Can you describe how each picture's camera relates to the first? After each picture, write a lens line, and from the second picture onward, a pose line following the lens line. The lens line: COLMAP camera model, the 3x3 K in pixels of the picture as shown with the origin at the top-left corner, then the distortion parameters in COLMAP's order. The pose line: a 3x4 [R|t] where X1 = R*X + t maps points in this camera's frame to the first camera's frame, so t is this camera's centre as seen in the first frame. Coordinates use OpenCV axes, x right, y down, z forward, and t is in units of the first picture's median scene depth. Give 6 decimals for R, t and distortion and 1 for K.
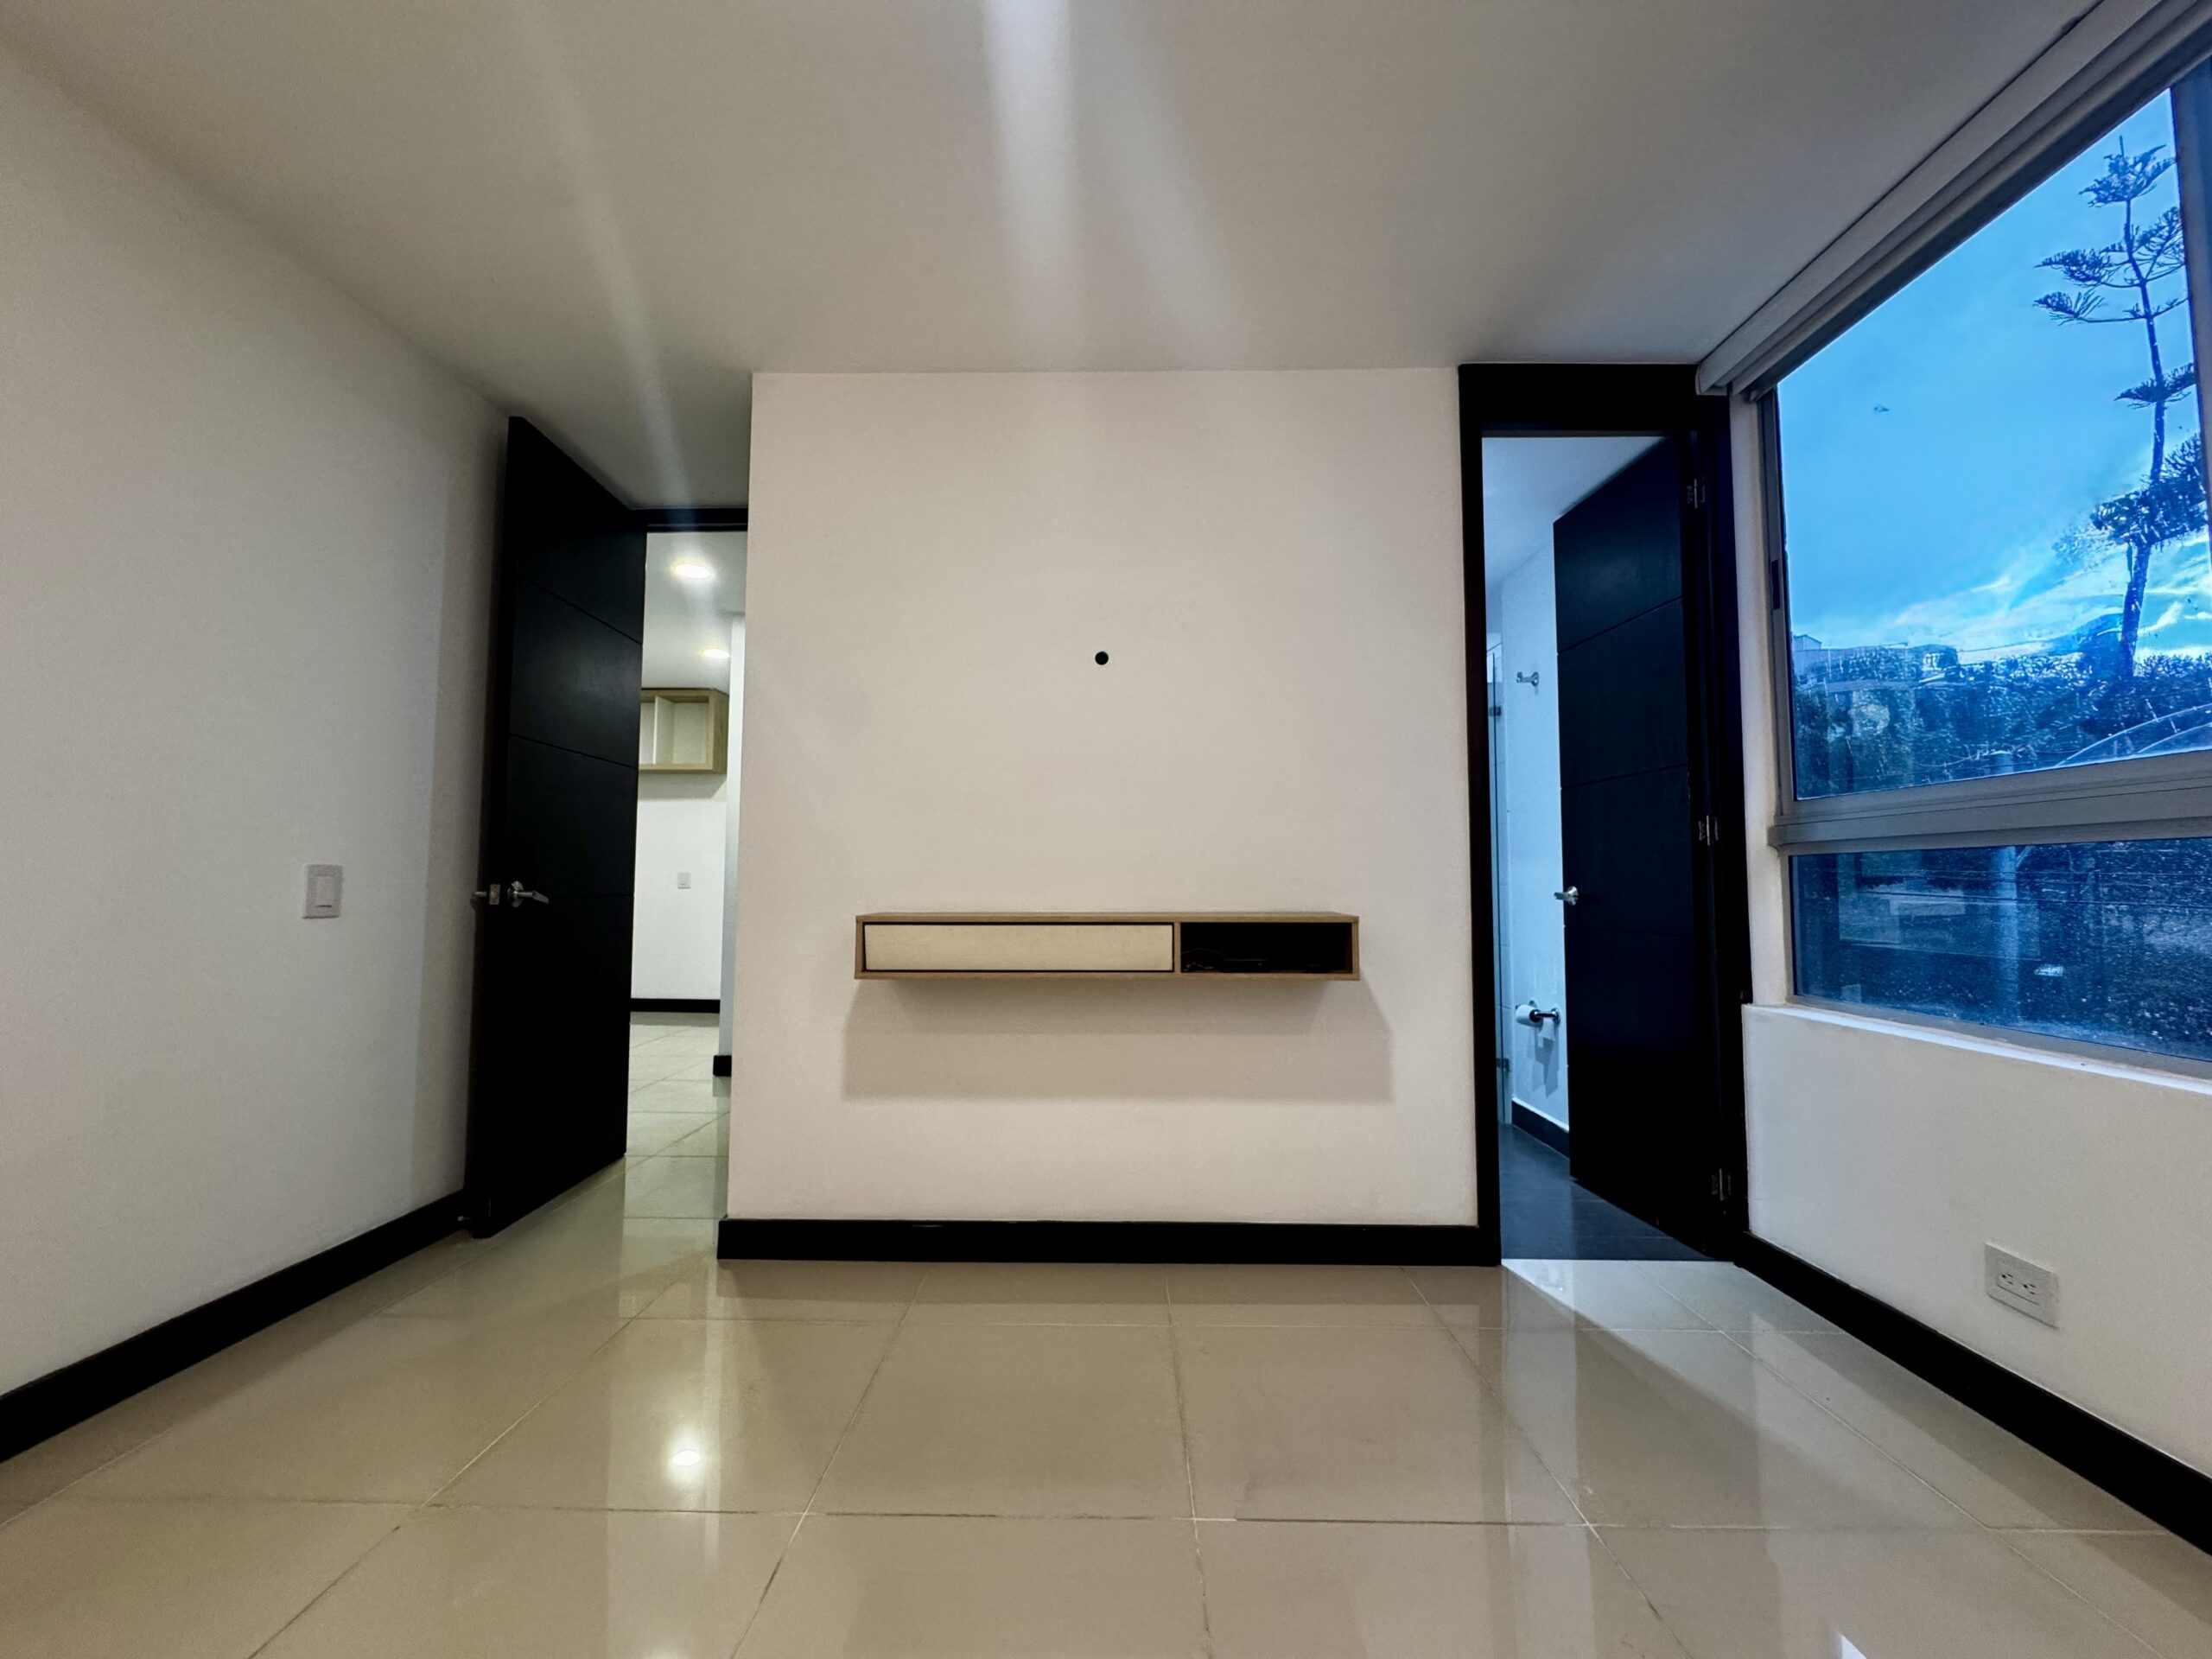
lens RADIAL K [[886.7, 0, 1105.2], [0, 886.7, 826.6], [0, 0, 1]] dist [-0.002286, 0.000540]
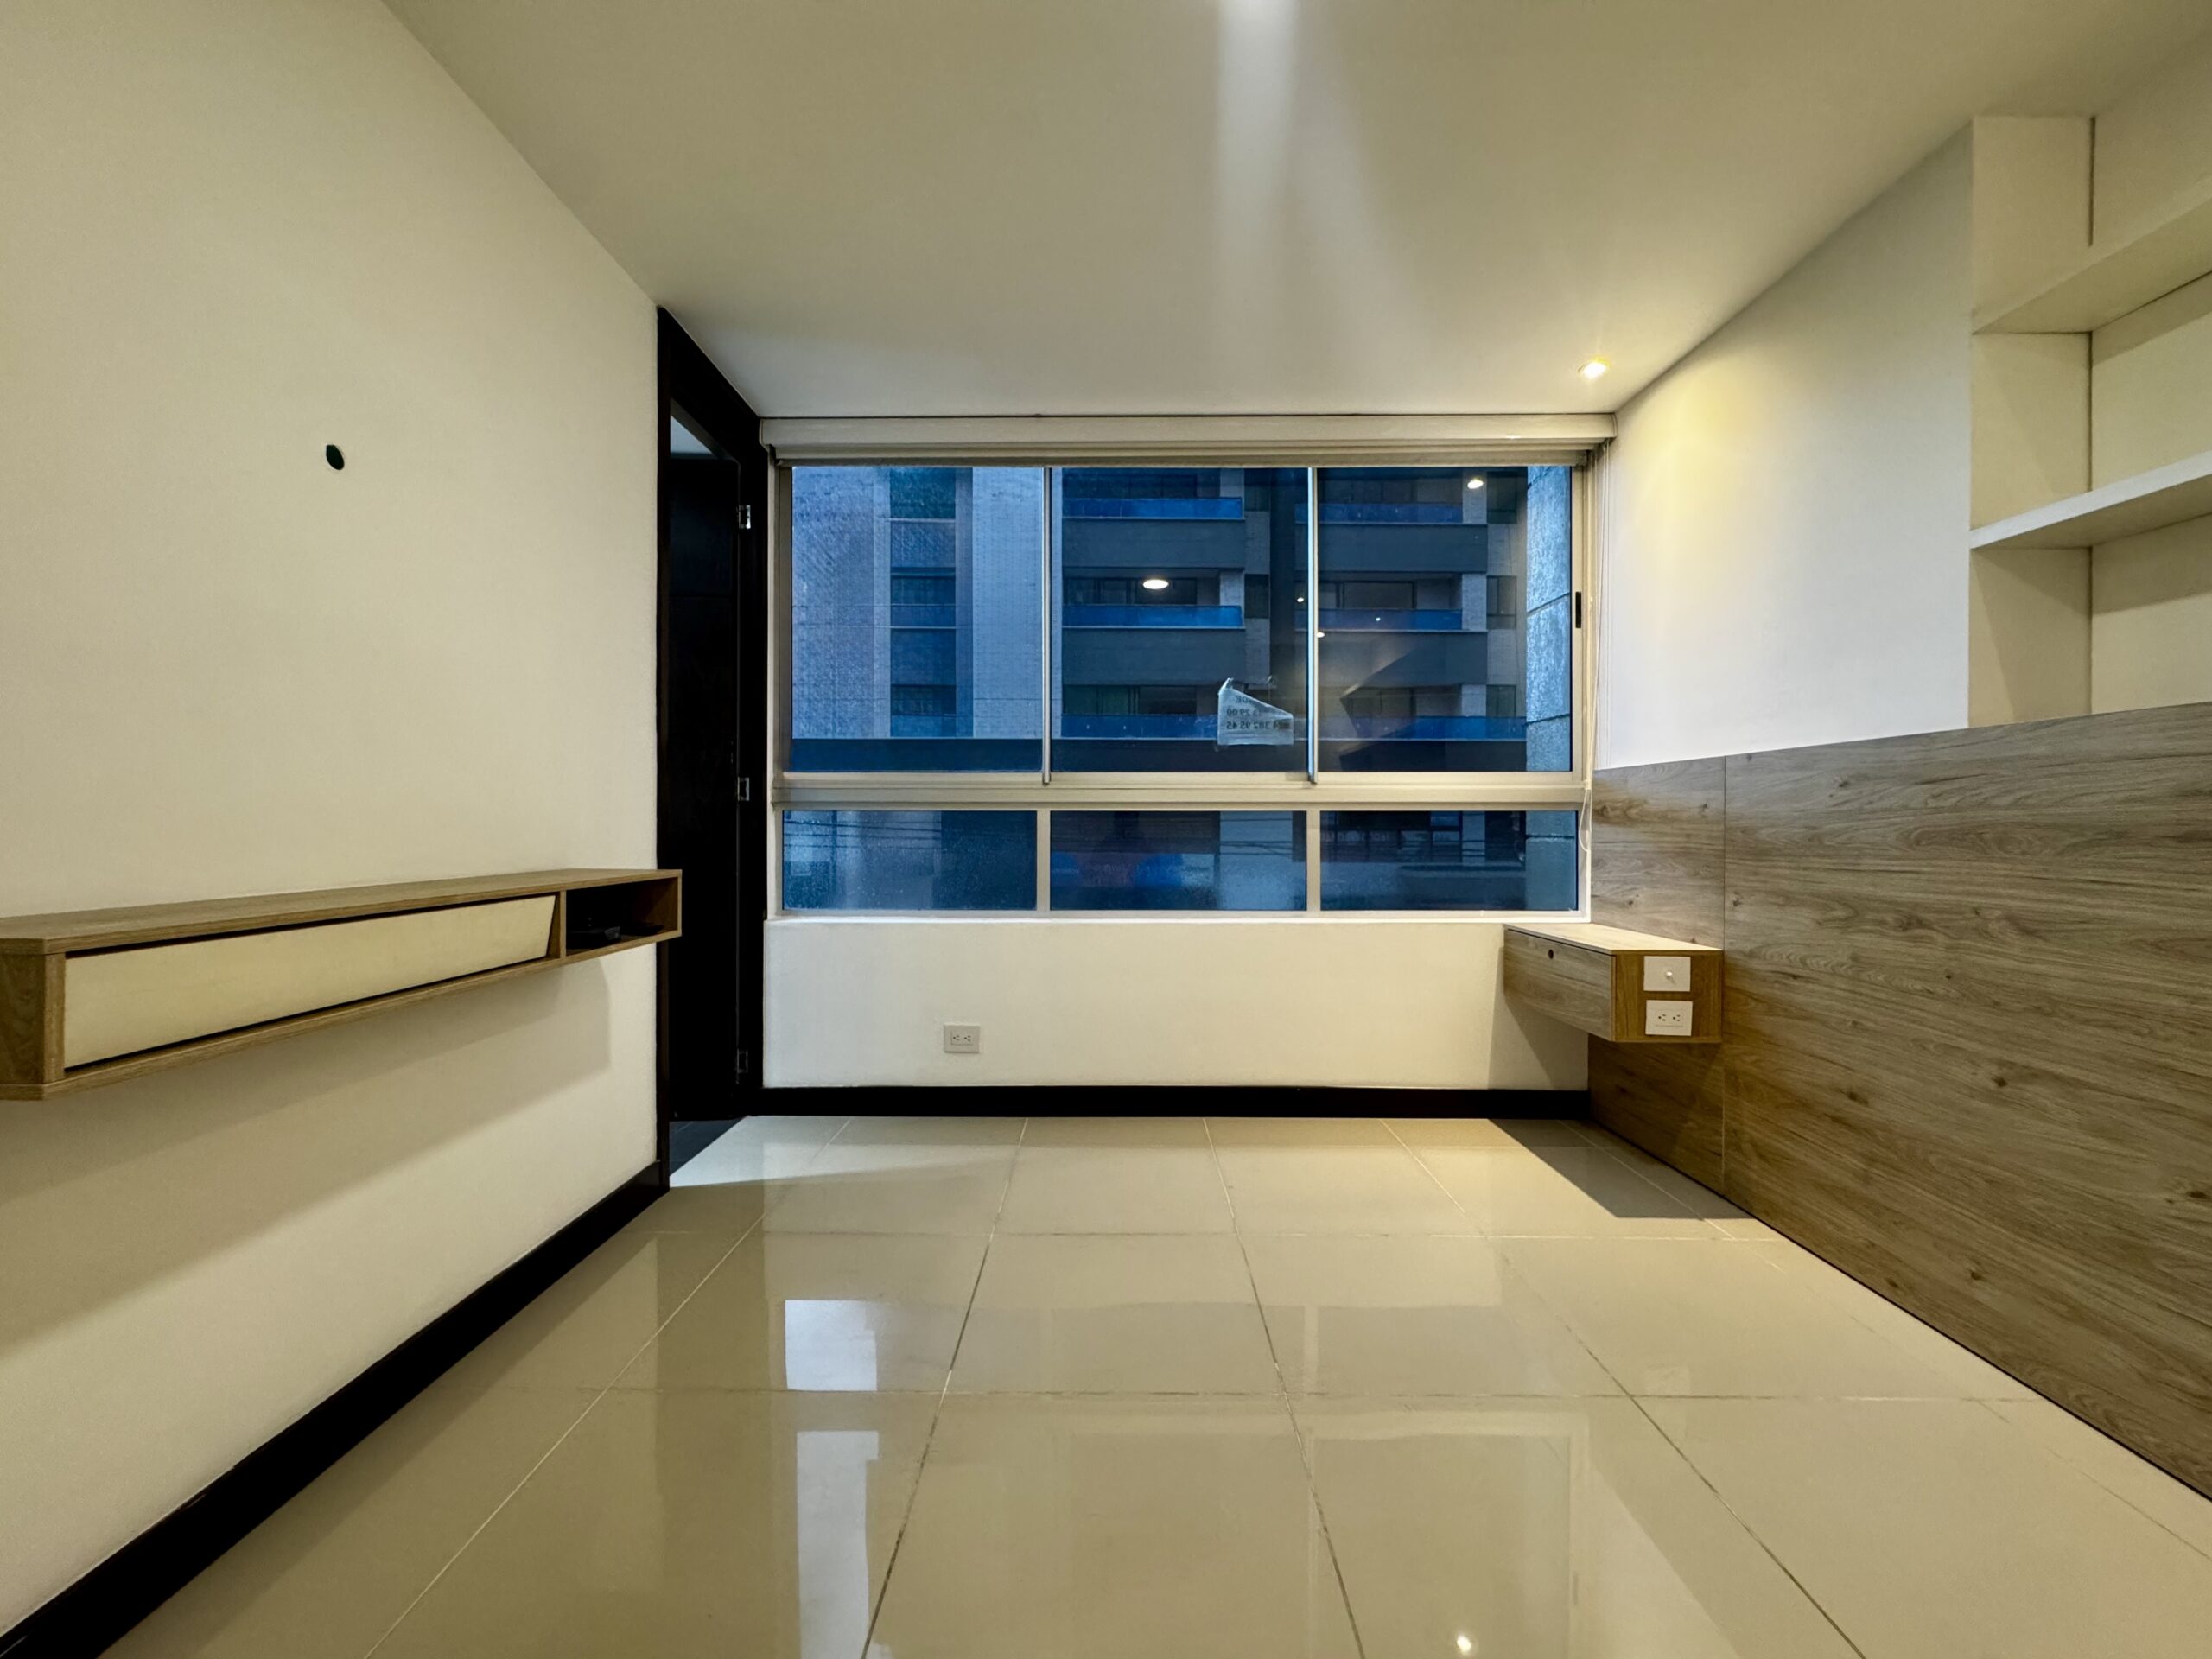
lens RADIAL K [[886.7, 0, 1105.2], [0, 886.7, 826.6], [0, 0, 1]] dist [-0.002286, 0.000540]
pose [[0.006168, -0.005447, 0.999966, -0.621430], [-0.066918, 0.997741, 0.005848, 0.017364], [-0.997739, -0.066951, 0.005789, 0.498073]]
